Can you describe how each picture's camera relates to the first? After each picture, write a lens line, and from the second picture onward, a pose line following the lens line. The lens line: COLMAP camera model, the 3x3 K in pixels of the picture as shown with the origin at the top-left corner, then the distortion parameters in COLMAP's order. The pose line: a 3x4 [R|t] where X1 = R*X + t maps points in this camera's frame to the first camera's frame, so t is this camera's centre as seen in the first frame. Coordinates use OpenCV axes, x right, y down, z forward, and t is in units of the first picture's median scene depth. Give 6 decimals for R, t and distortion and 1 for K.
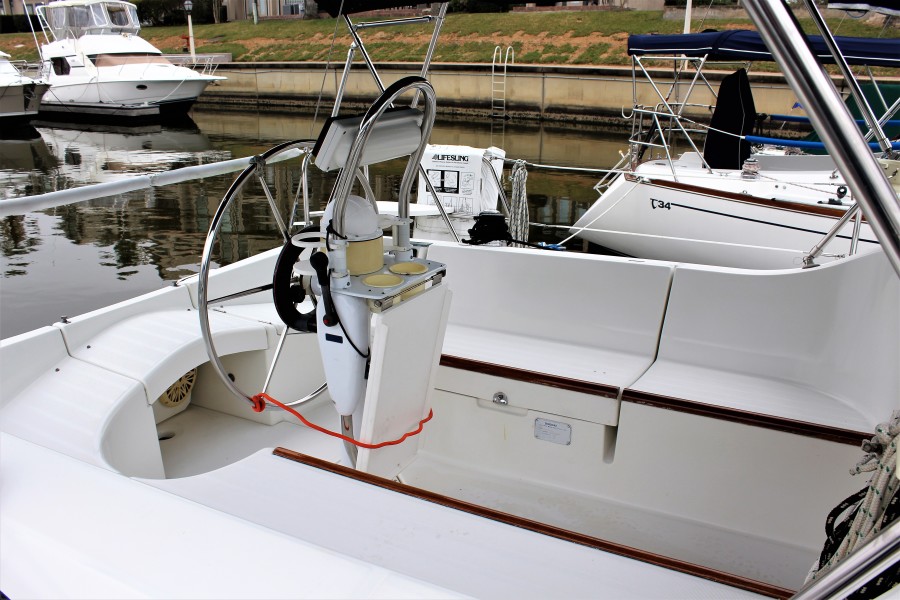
lens RADIAL K [[776.9, 0, 450.1], [0, 776.9, 303.3], [0, 0, 1]] dist [-0.155002, 0.123238]
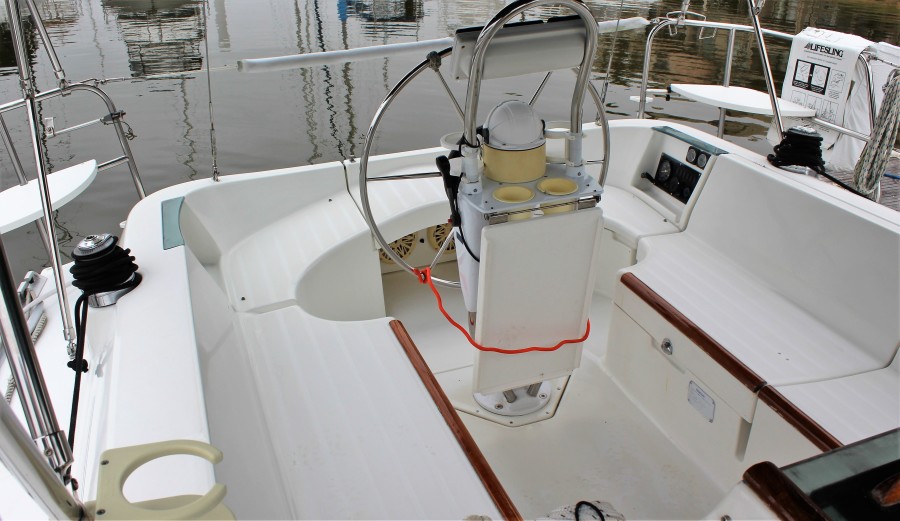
lens RADIAL K [[838.7, 0, 450.1], [0, 838.7, 260.9], [0, 0, 1]] dist [-0.052461, 0.000000]
pose [[0.752556, 0.275549, -0.598107, 0.295275], [-0.180134, 0.959744, 0.215507, -0.093764], [0.633412, -0.054442, 0.771897, 0.064957]]
